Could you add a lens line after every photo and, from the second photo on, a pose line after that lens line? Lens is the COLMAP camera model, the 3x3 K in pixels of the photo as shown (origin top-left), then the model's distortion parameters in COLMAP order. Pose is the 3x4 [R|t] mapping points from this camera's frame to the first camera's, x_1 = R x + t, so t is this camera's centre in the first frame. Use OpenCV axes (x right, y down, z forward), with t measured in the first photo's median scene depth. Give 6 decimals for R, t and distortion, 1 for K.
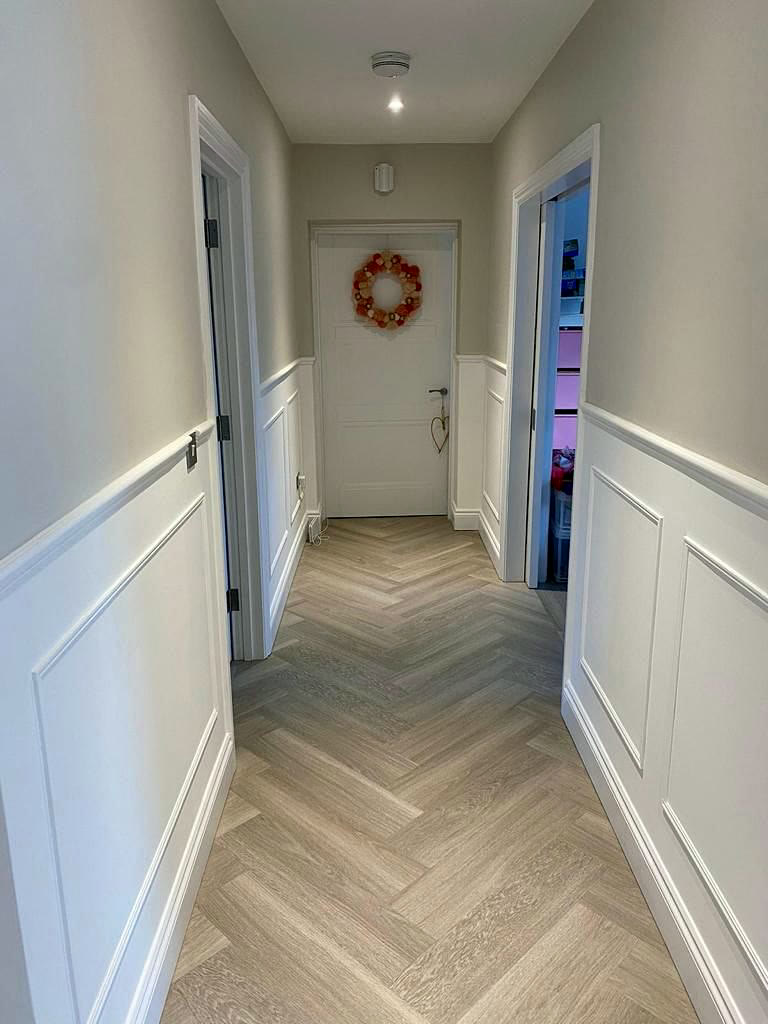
lens RADIAL K [[772.7, 0, 383.4], [0, 772.7, 509.5], [0, 0, 1]] dist [0.039561, -0.078577]
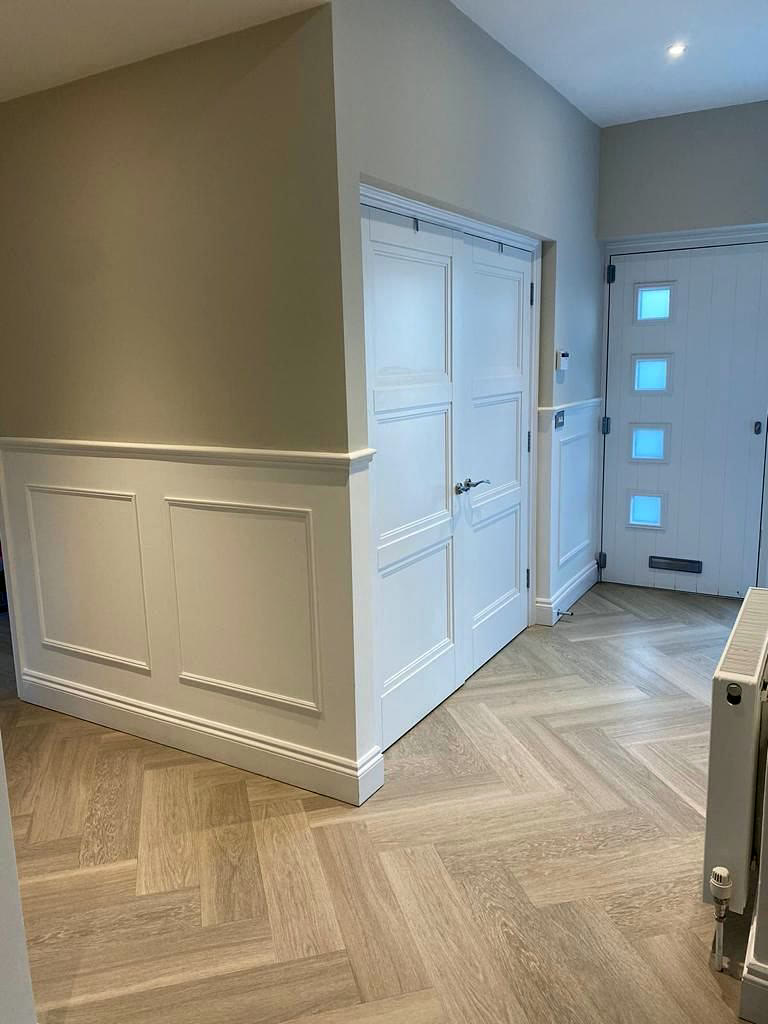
lens RADIAL K [[772.7, 0, 385.8], [0, 772.7, 512.4], [0, 0, 1]] dist [0.039561, -0.078577]
pose [[0.513042, -0.181551, 0.838944, -0.661065], [0.234897, 0.969762, 0.066213, 0.057131], [-0.825598, 0.163096, 0.540174, -0.224180]]
